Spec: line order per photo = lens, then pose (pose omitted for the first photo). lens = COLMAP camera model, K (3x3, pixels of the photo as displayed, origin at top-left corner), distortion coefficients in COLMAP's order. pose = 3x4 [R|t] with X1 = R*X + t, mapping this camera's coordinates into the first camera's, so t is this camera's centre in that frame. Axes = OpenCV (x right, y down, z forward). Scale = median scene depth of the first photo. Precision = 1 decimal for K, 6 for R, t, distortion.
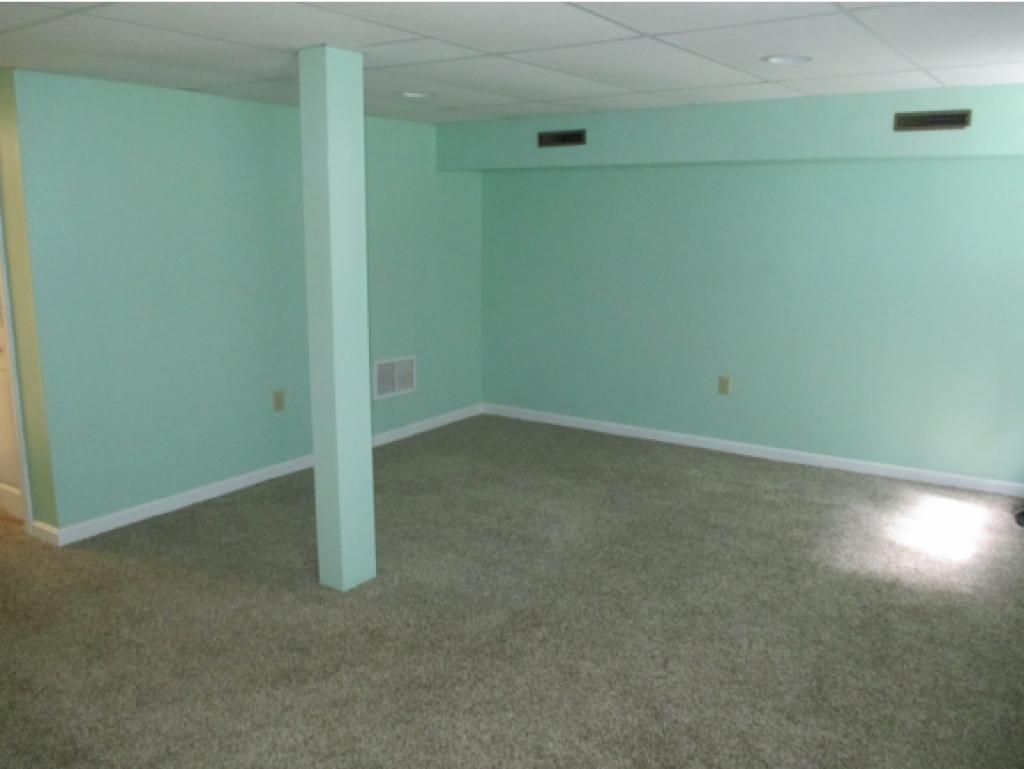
lens RADIAL K [[854.3, 0, 511.0], [0, 854.3, 389.4], [0, 0, 1]] dist [0.010471, 0.006011]
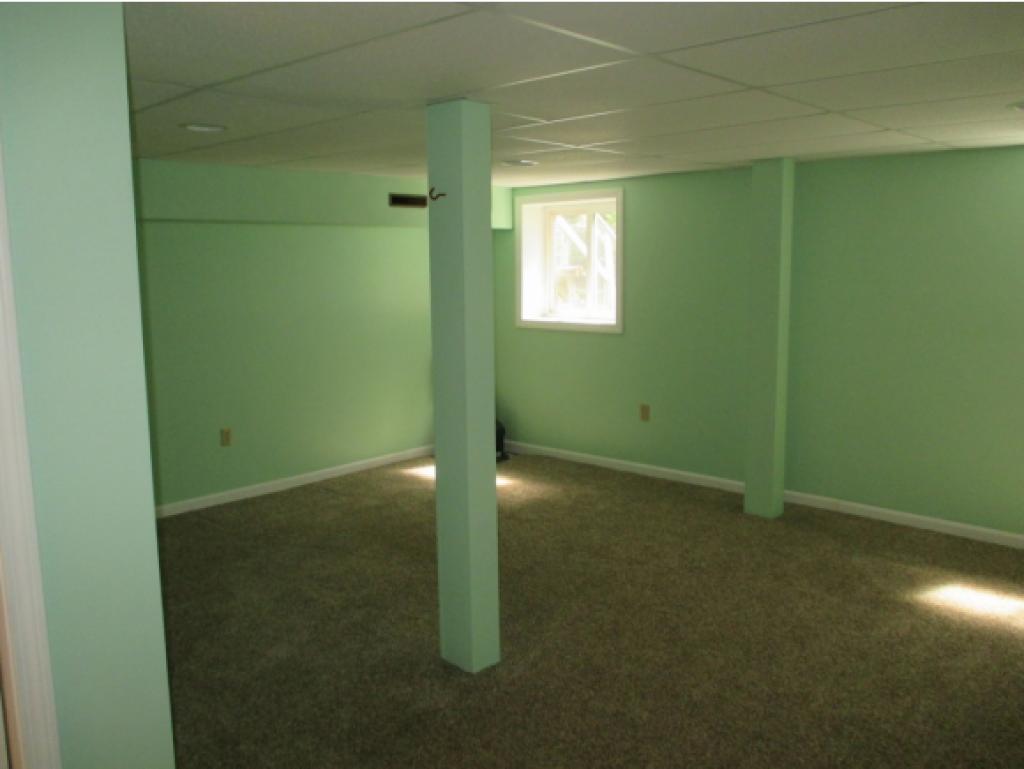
lens RADIAL K [[854.3, 0, 510.7], [0, 854.3, 380.2], [0, 0, 1]] dist [0.010471, 0.006011]
pose [[0.193905, -0.144247, 0.970358, -0.825044], [0.224258, 0.969457, 0.099300, -0.118778], [-0.955044, 0.198356, 0.220331, 0.543055]]
